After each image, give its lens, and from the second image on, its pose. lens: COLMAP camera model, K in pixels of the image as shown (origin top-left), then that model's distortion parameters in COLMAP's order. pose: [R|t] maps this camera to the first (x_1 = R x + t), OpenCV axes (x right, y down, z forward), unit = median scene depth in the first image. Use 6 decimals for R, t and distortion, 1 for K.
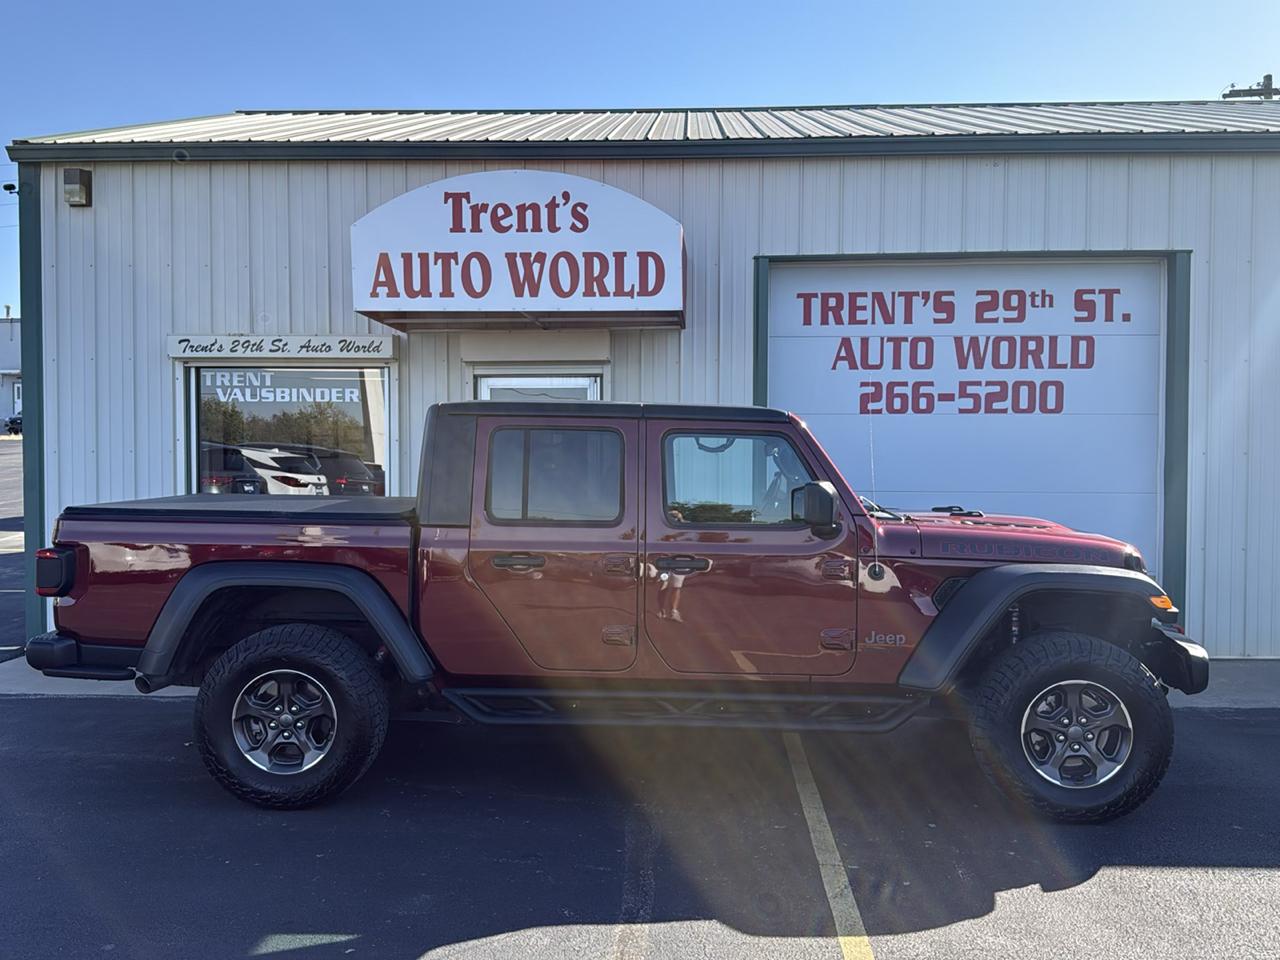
lens RADIAL K [[1146.5, 0, 640.5], [0, 1146.5, 481.7], [0, 0, 1]] dist [0.182310, -0.352389]
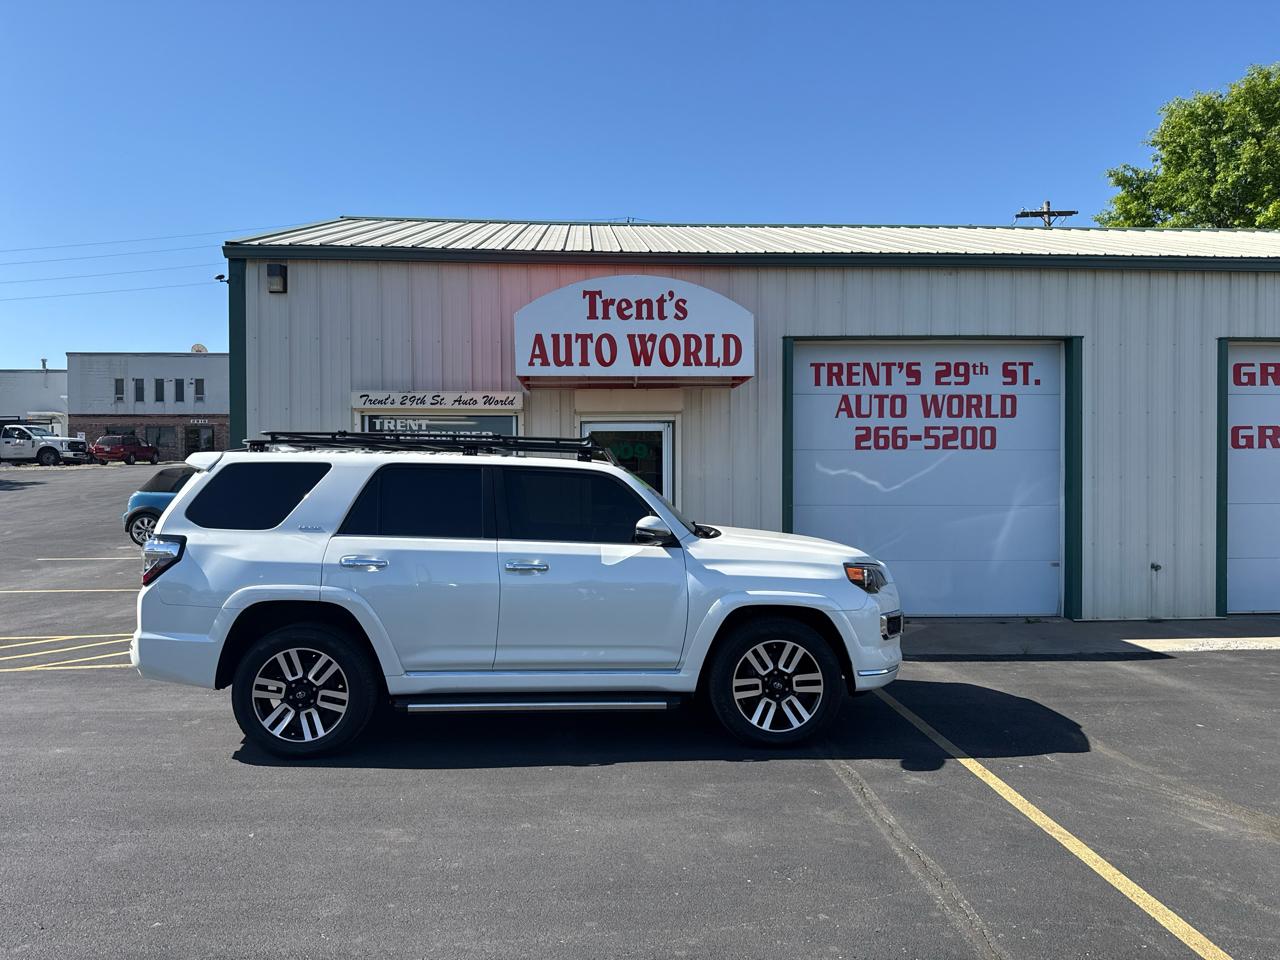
lens RADIAL K [[898.6, 0, 637.2], [0, 898.6, 480.9], [0, 0, 1]] dist [0.169819, -0.270934]
pose [[0.994996, -0.004695, 0.099806, -0.182250], [0.006854, 0.999750, -0.021302, 0.000534], [-0.099681, 0.021879, 0.994779, -0.061472]]
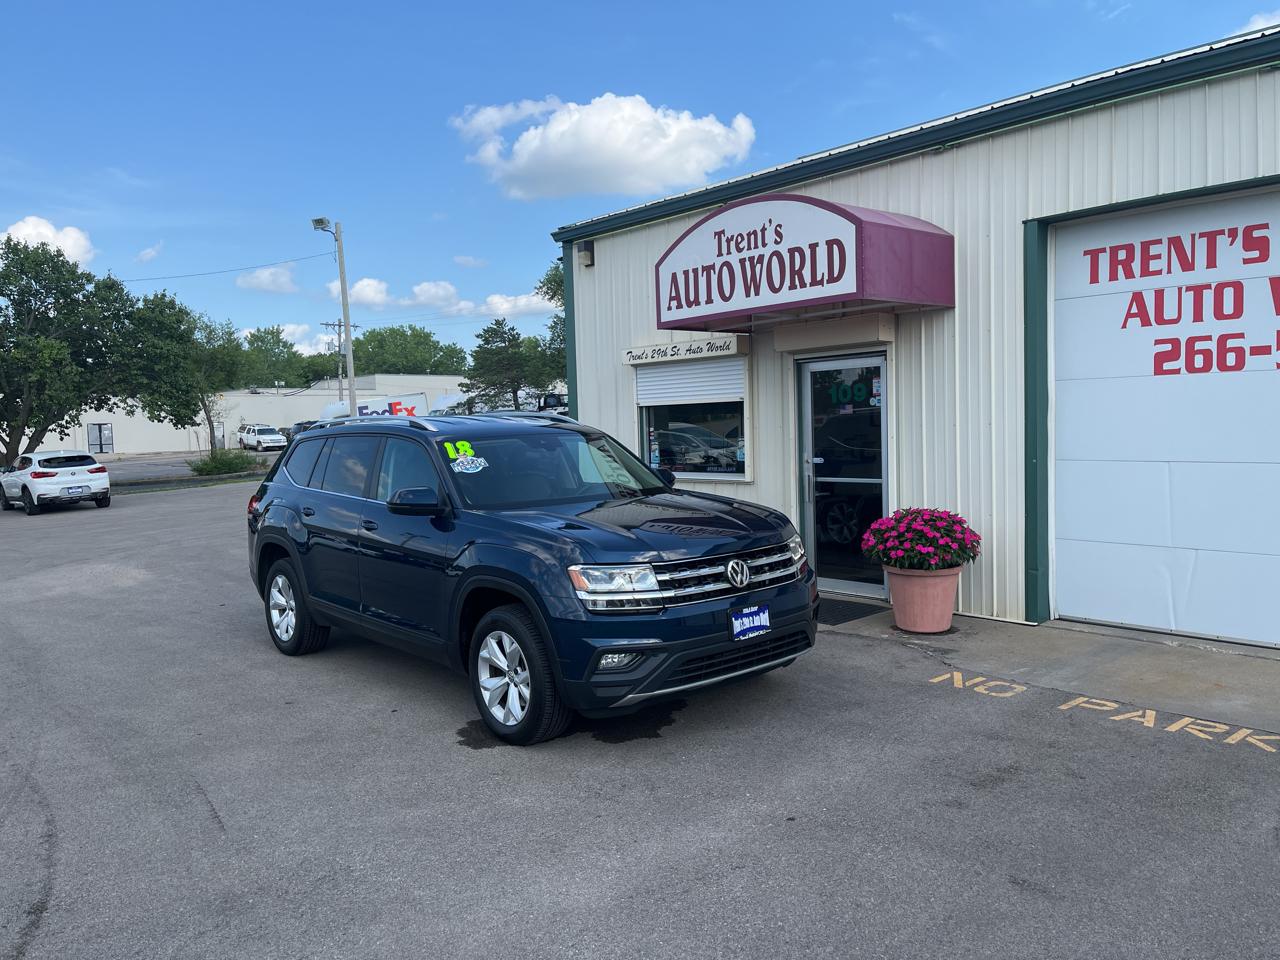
lens RADIAL K [[927.7, 0, 693.3], [0, 927.7, 477.3], [0, 0, 1]] dist [0.098141, -0.152121]
pose [[0.735582, 0.017356, -0.677213, 0.426187], [0.006670, 0.999438, 0.032859, -0.005834], [0.677403, -0.028688, 0.735053, 0.215680]]
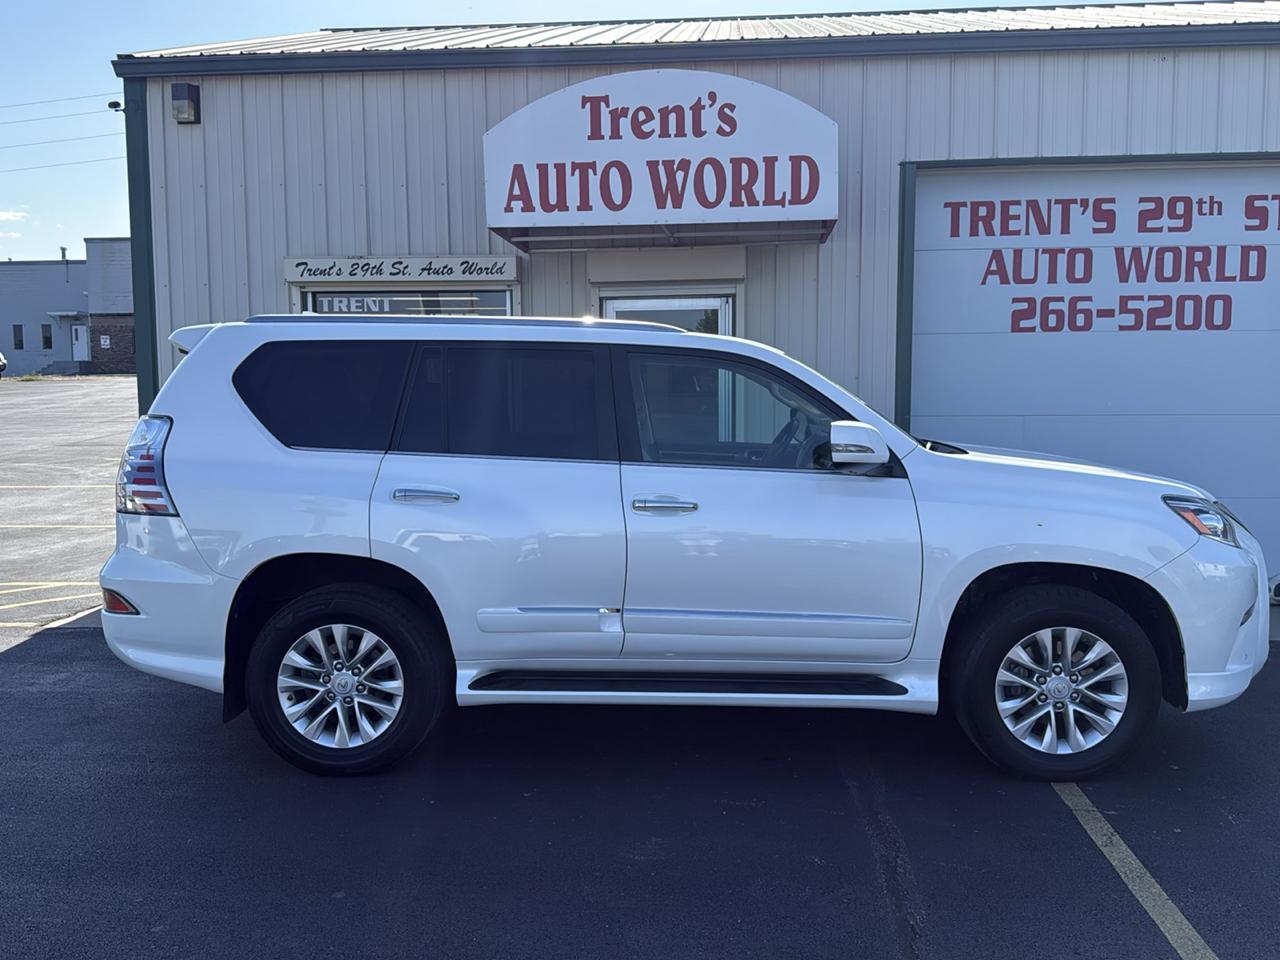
lens RADIAL K [[1151.4, 0, 642.0], [0, 1151.4, 488.0], [0, 0, 1]] dist [0.169116, -0.355377]
pose [[0.999337, -0.006024, -0.035907, -0.075535], [0.008078, 0.998322, 0.057333, 0.010359], [0.035501, -0.057585, 0.997709, 0.038894]]
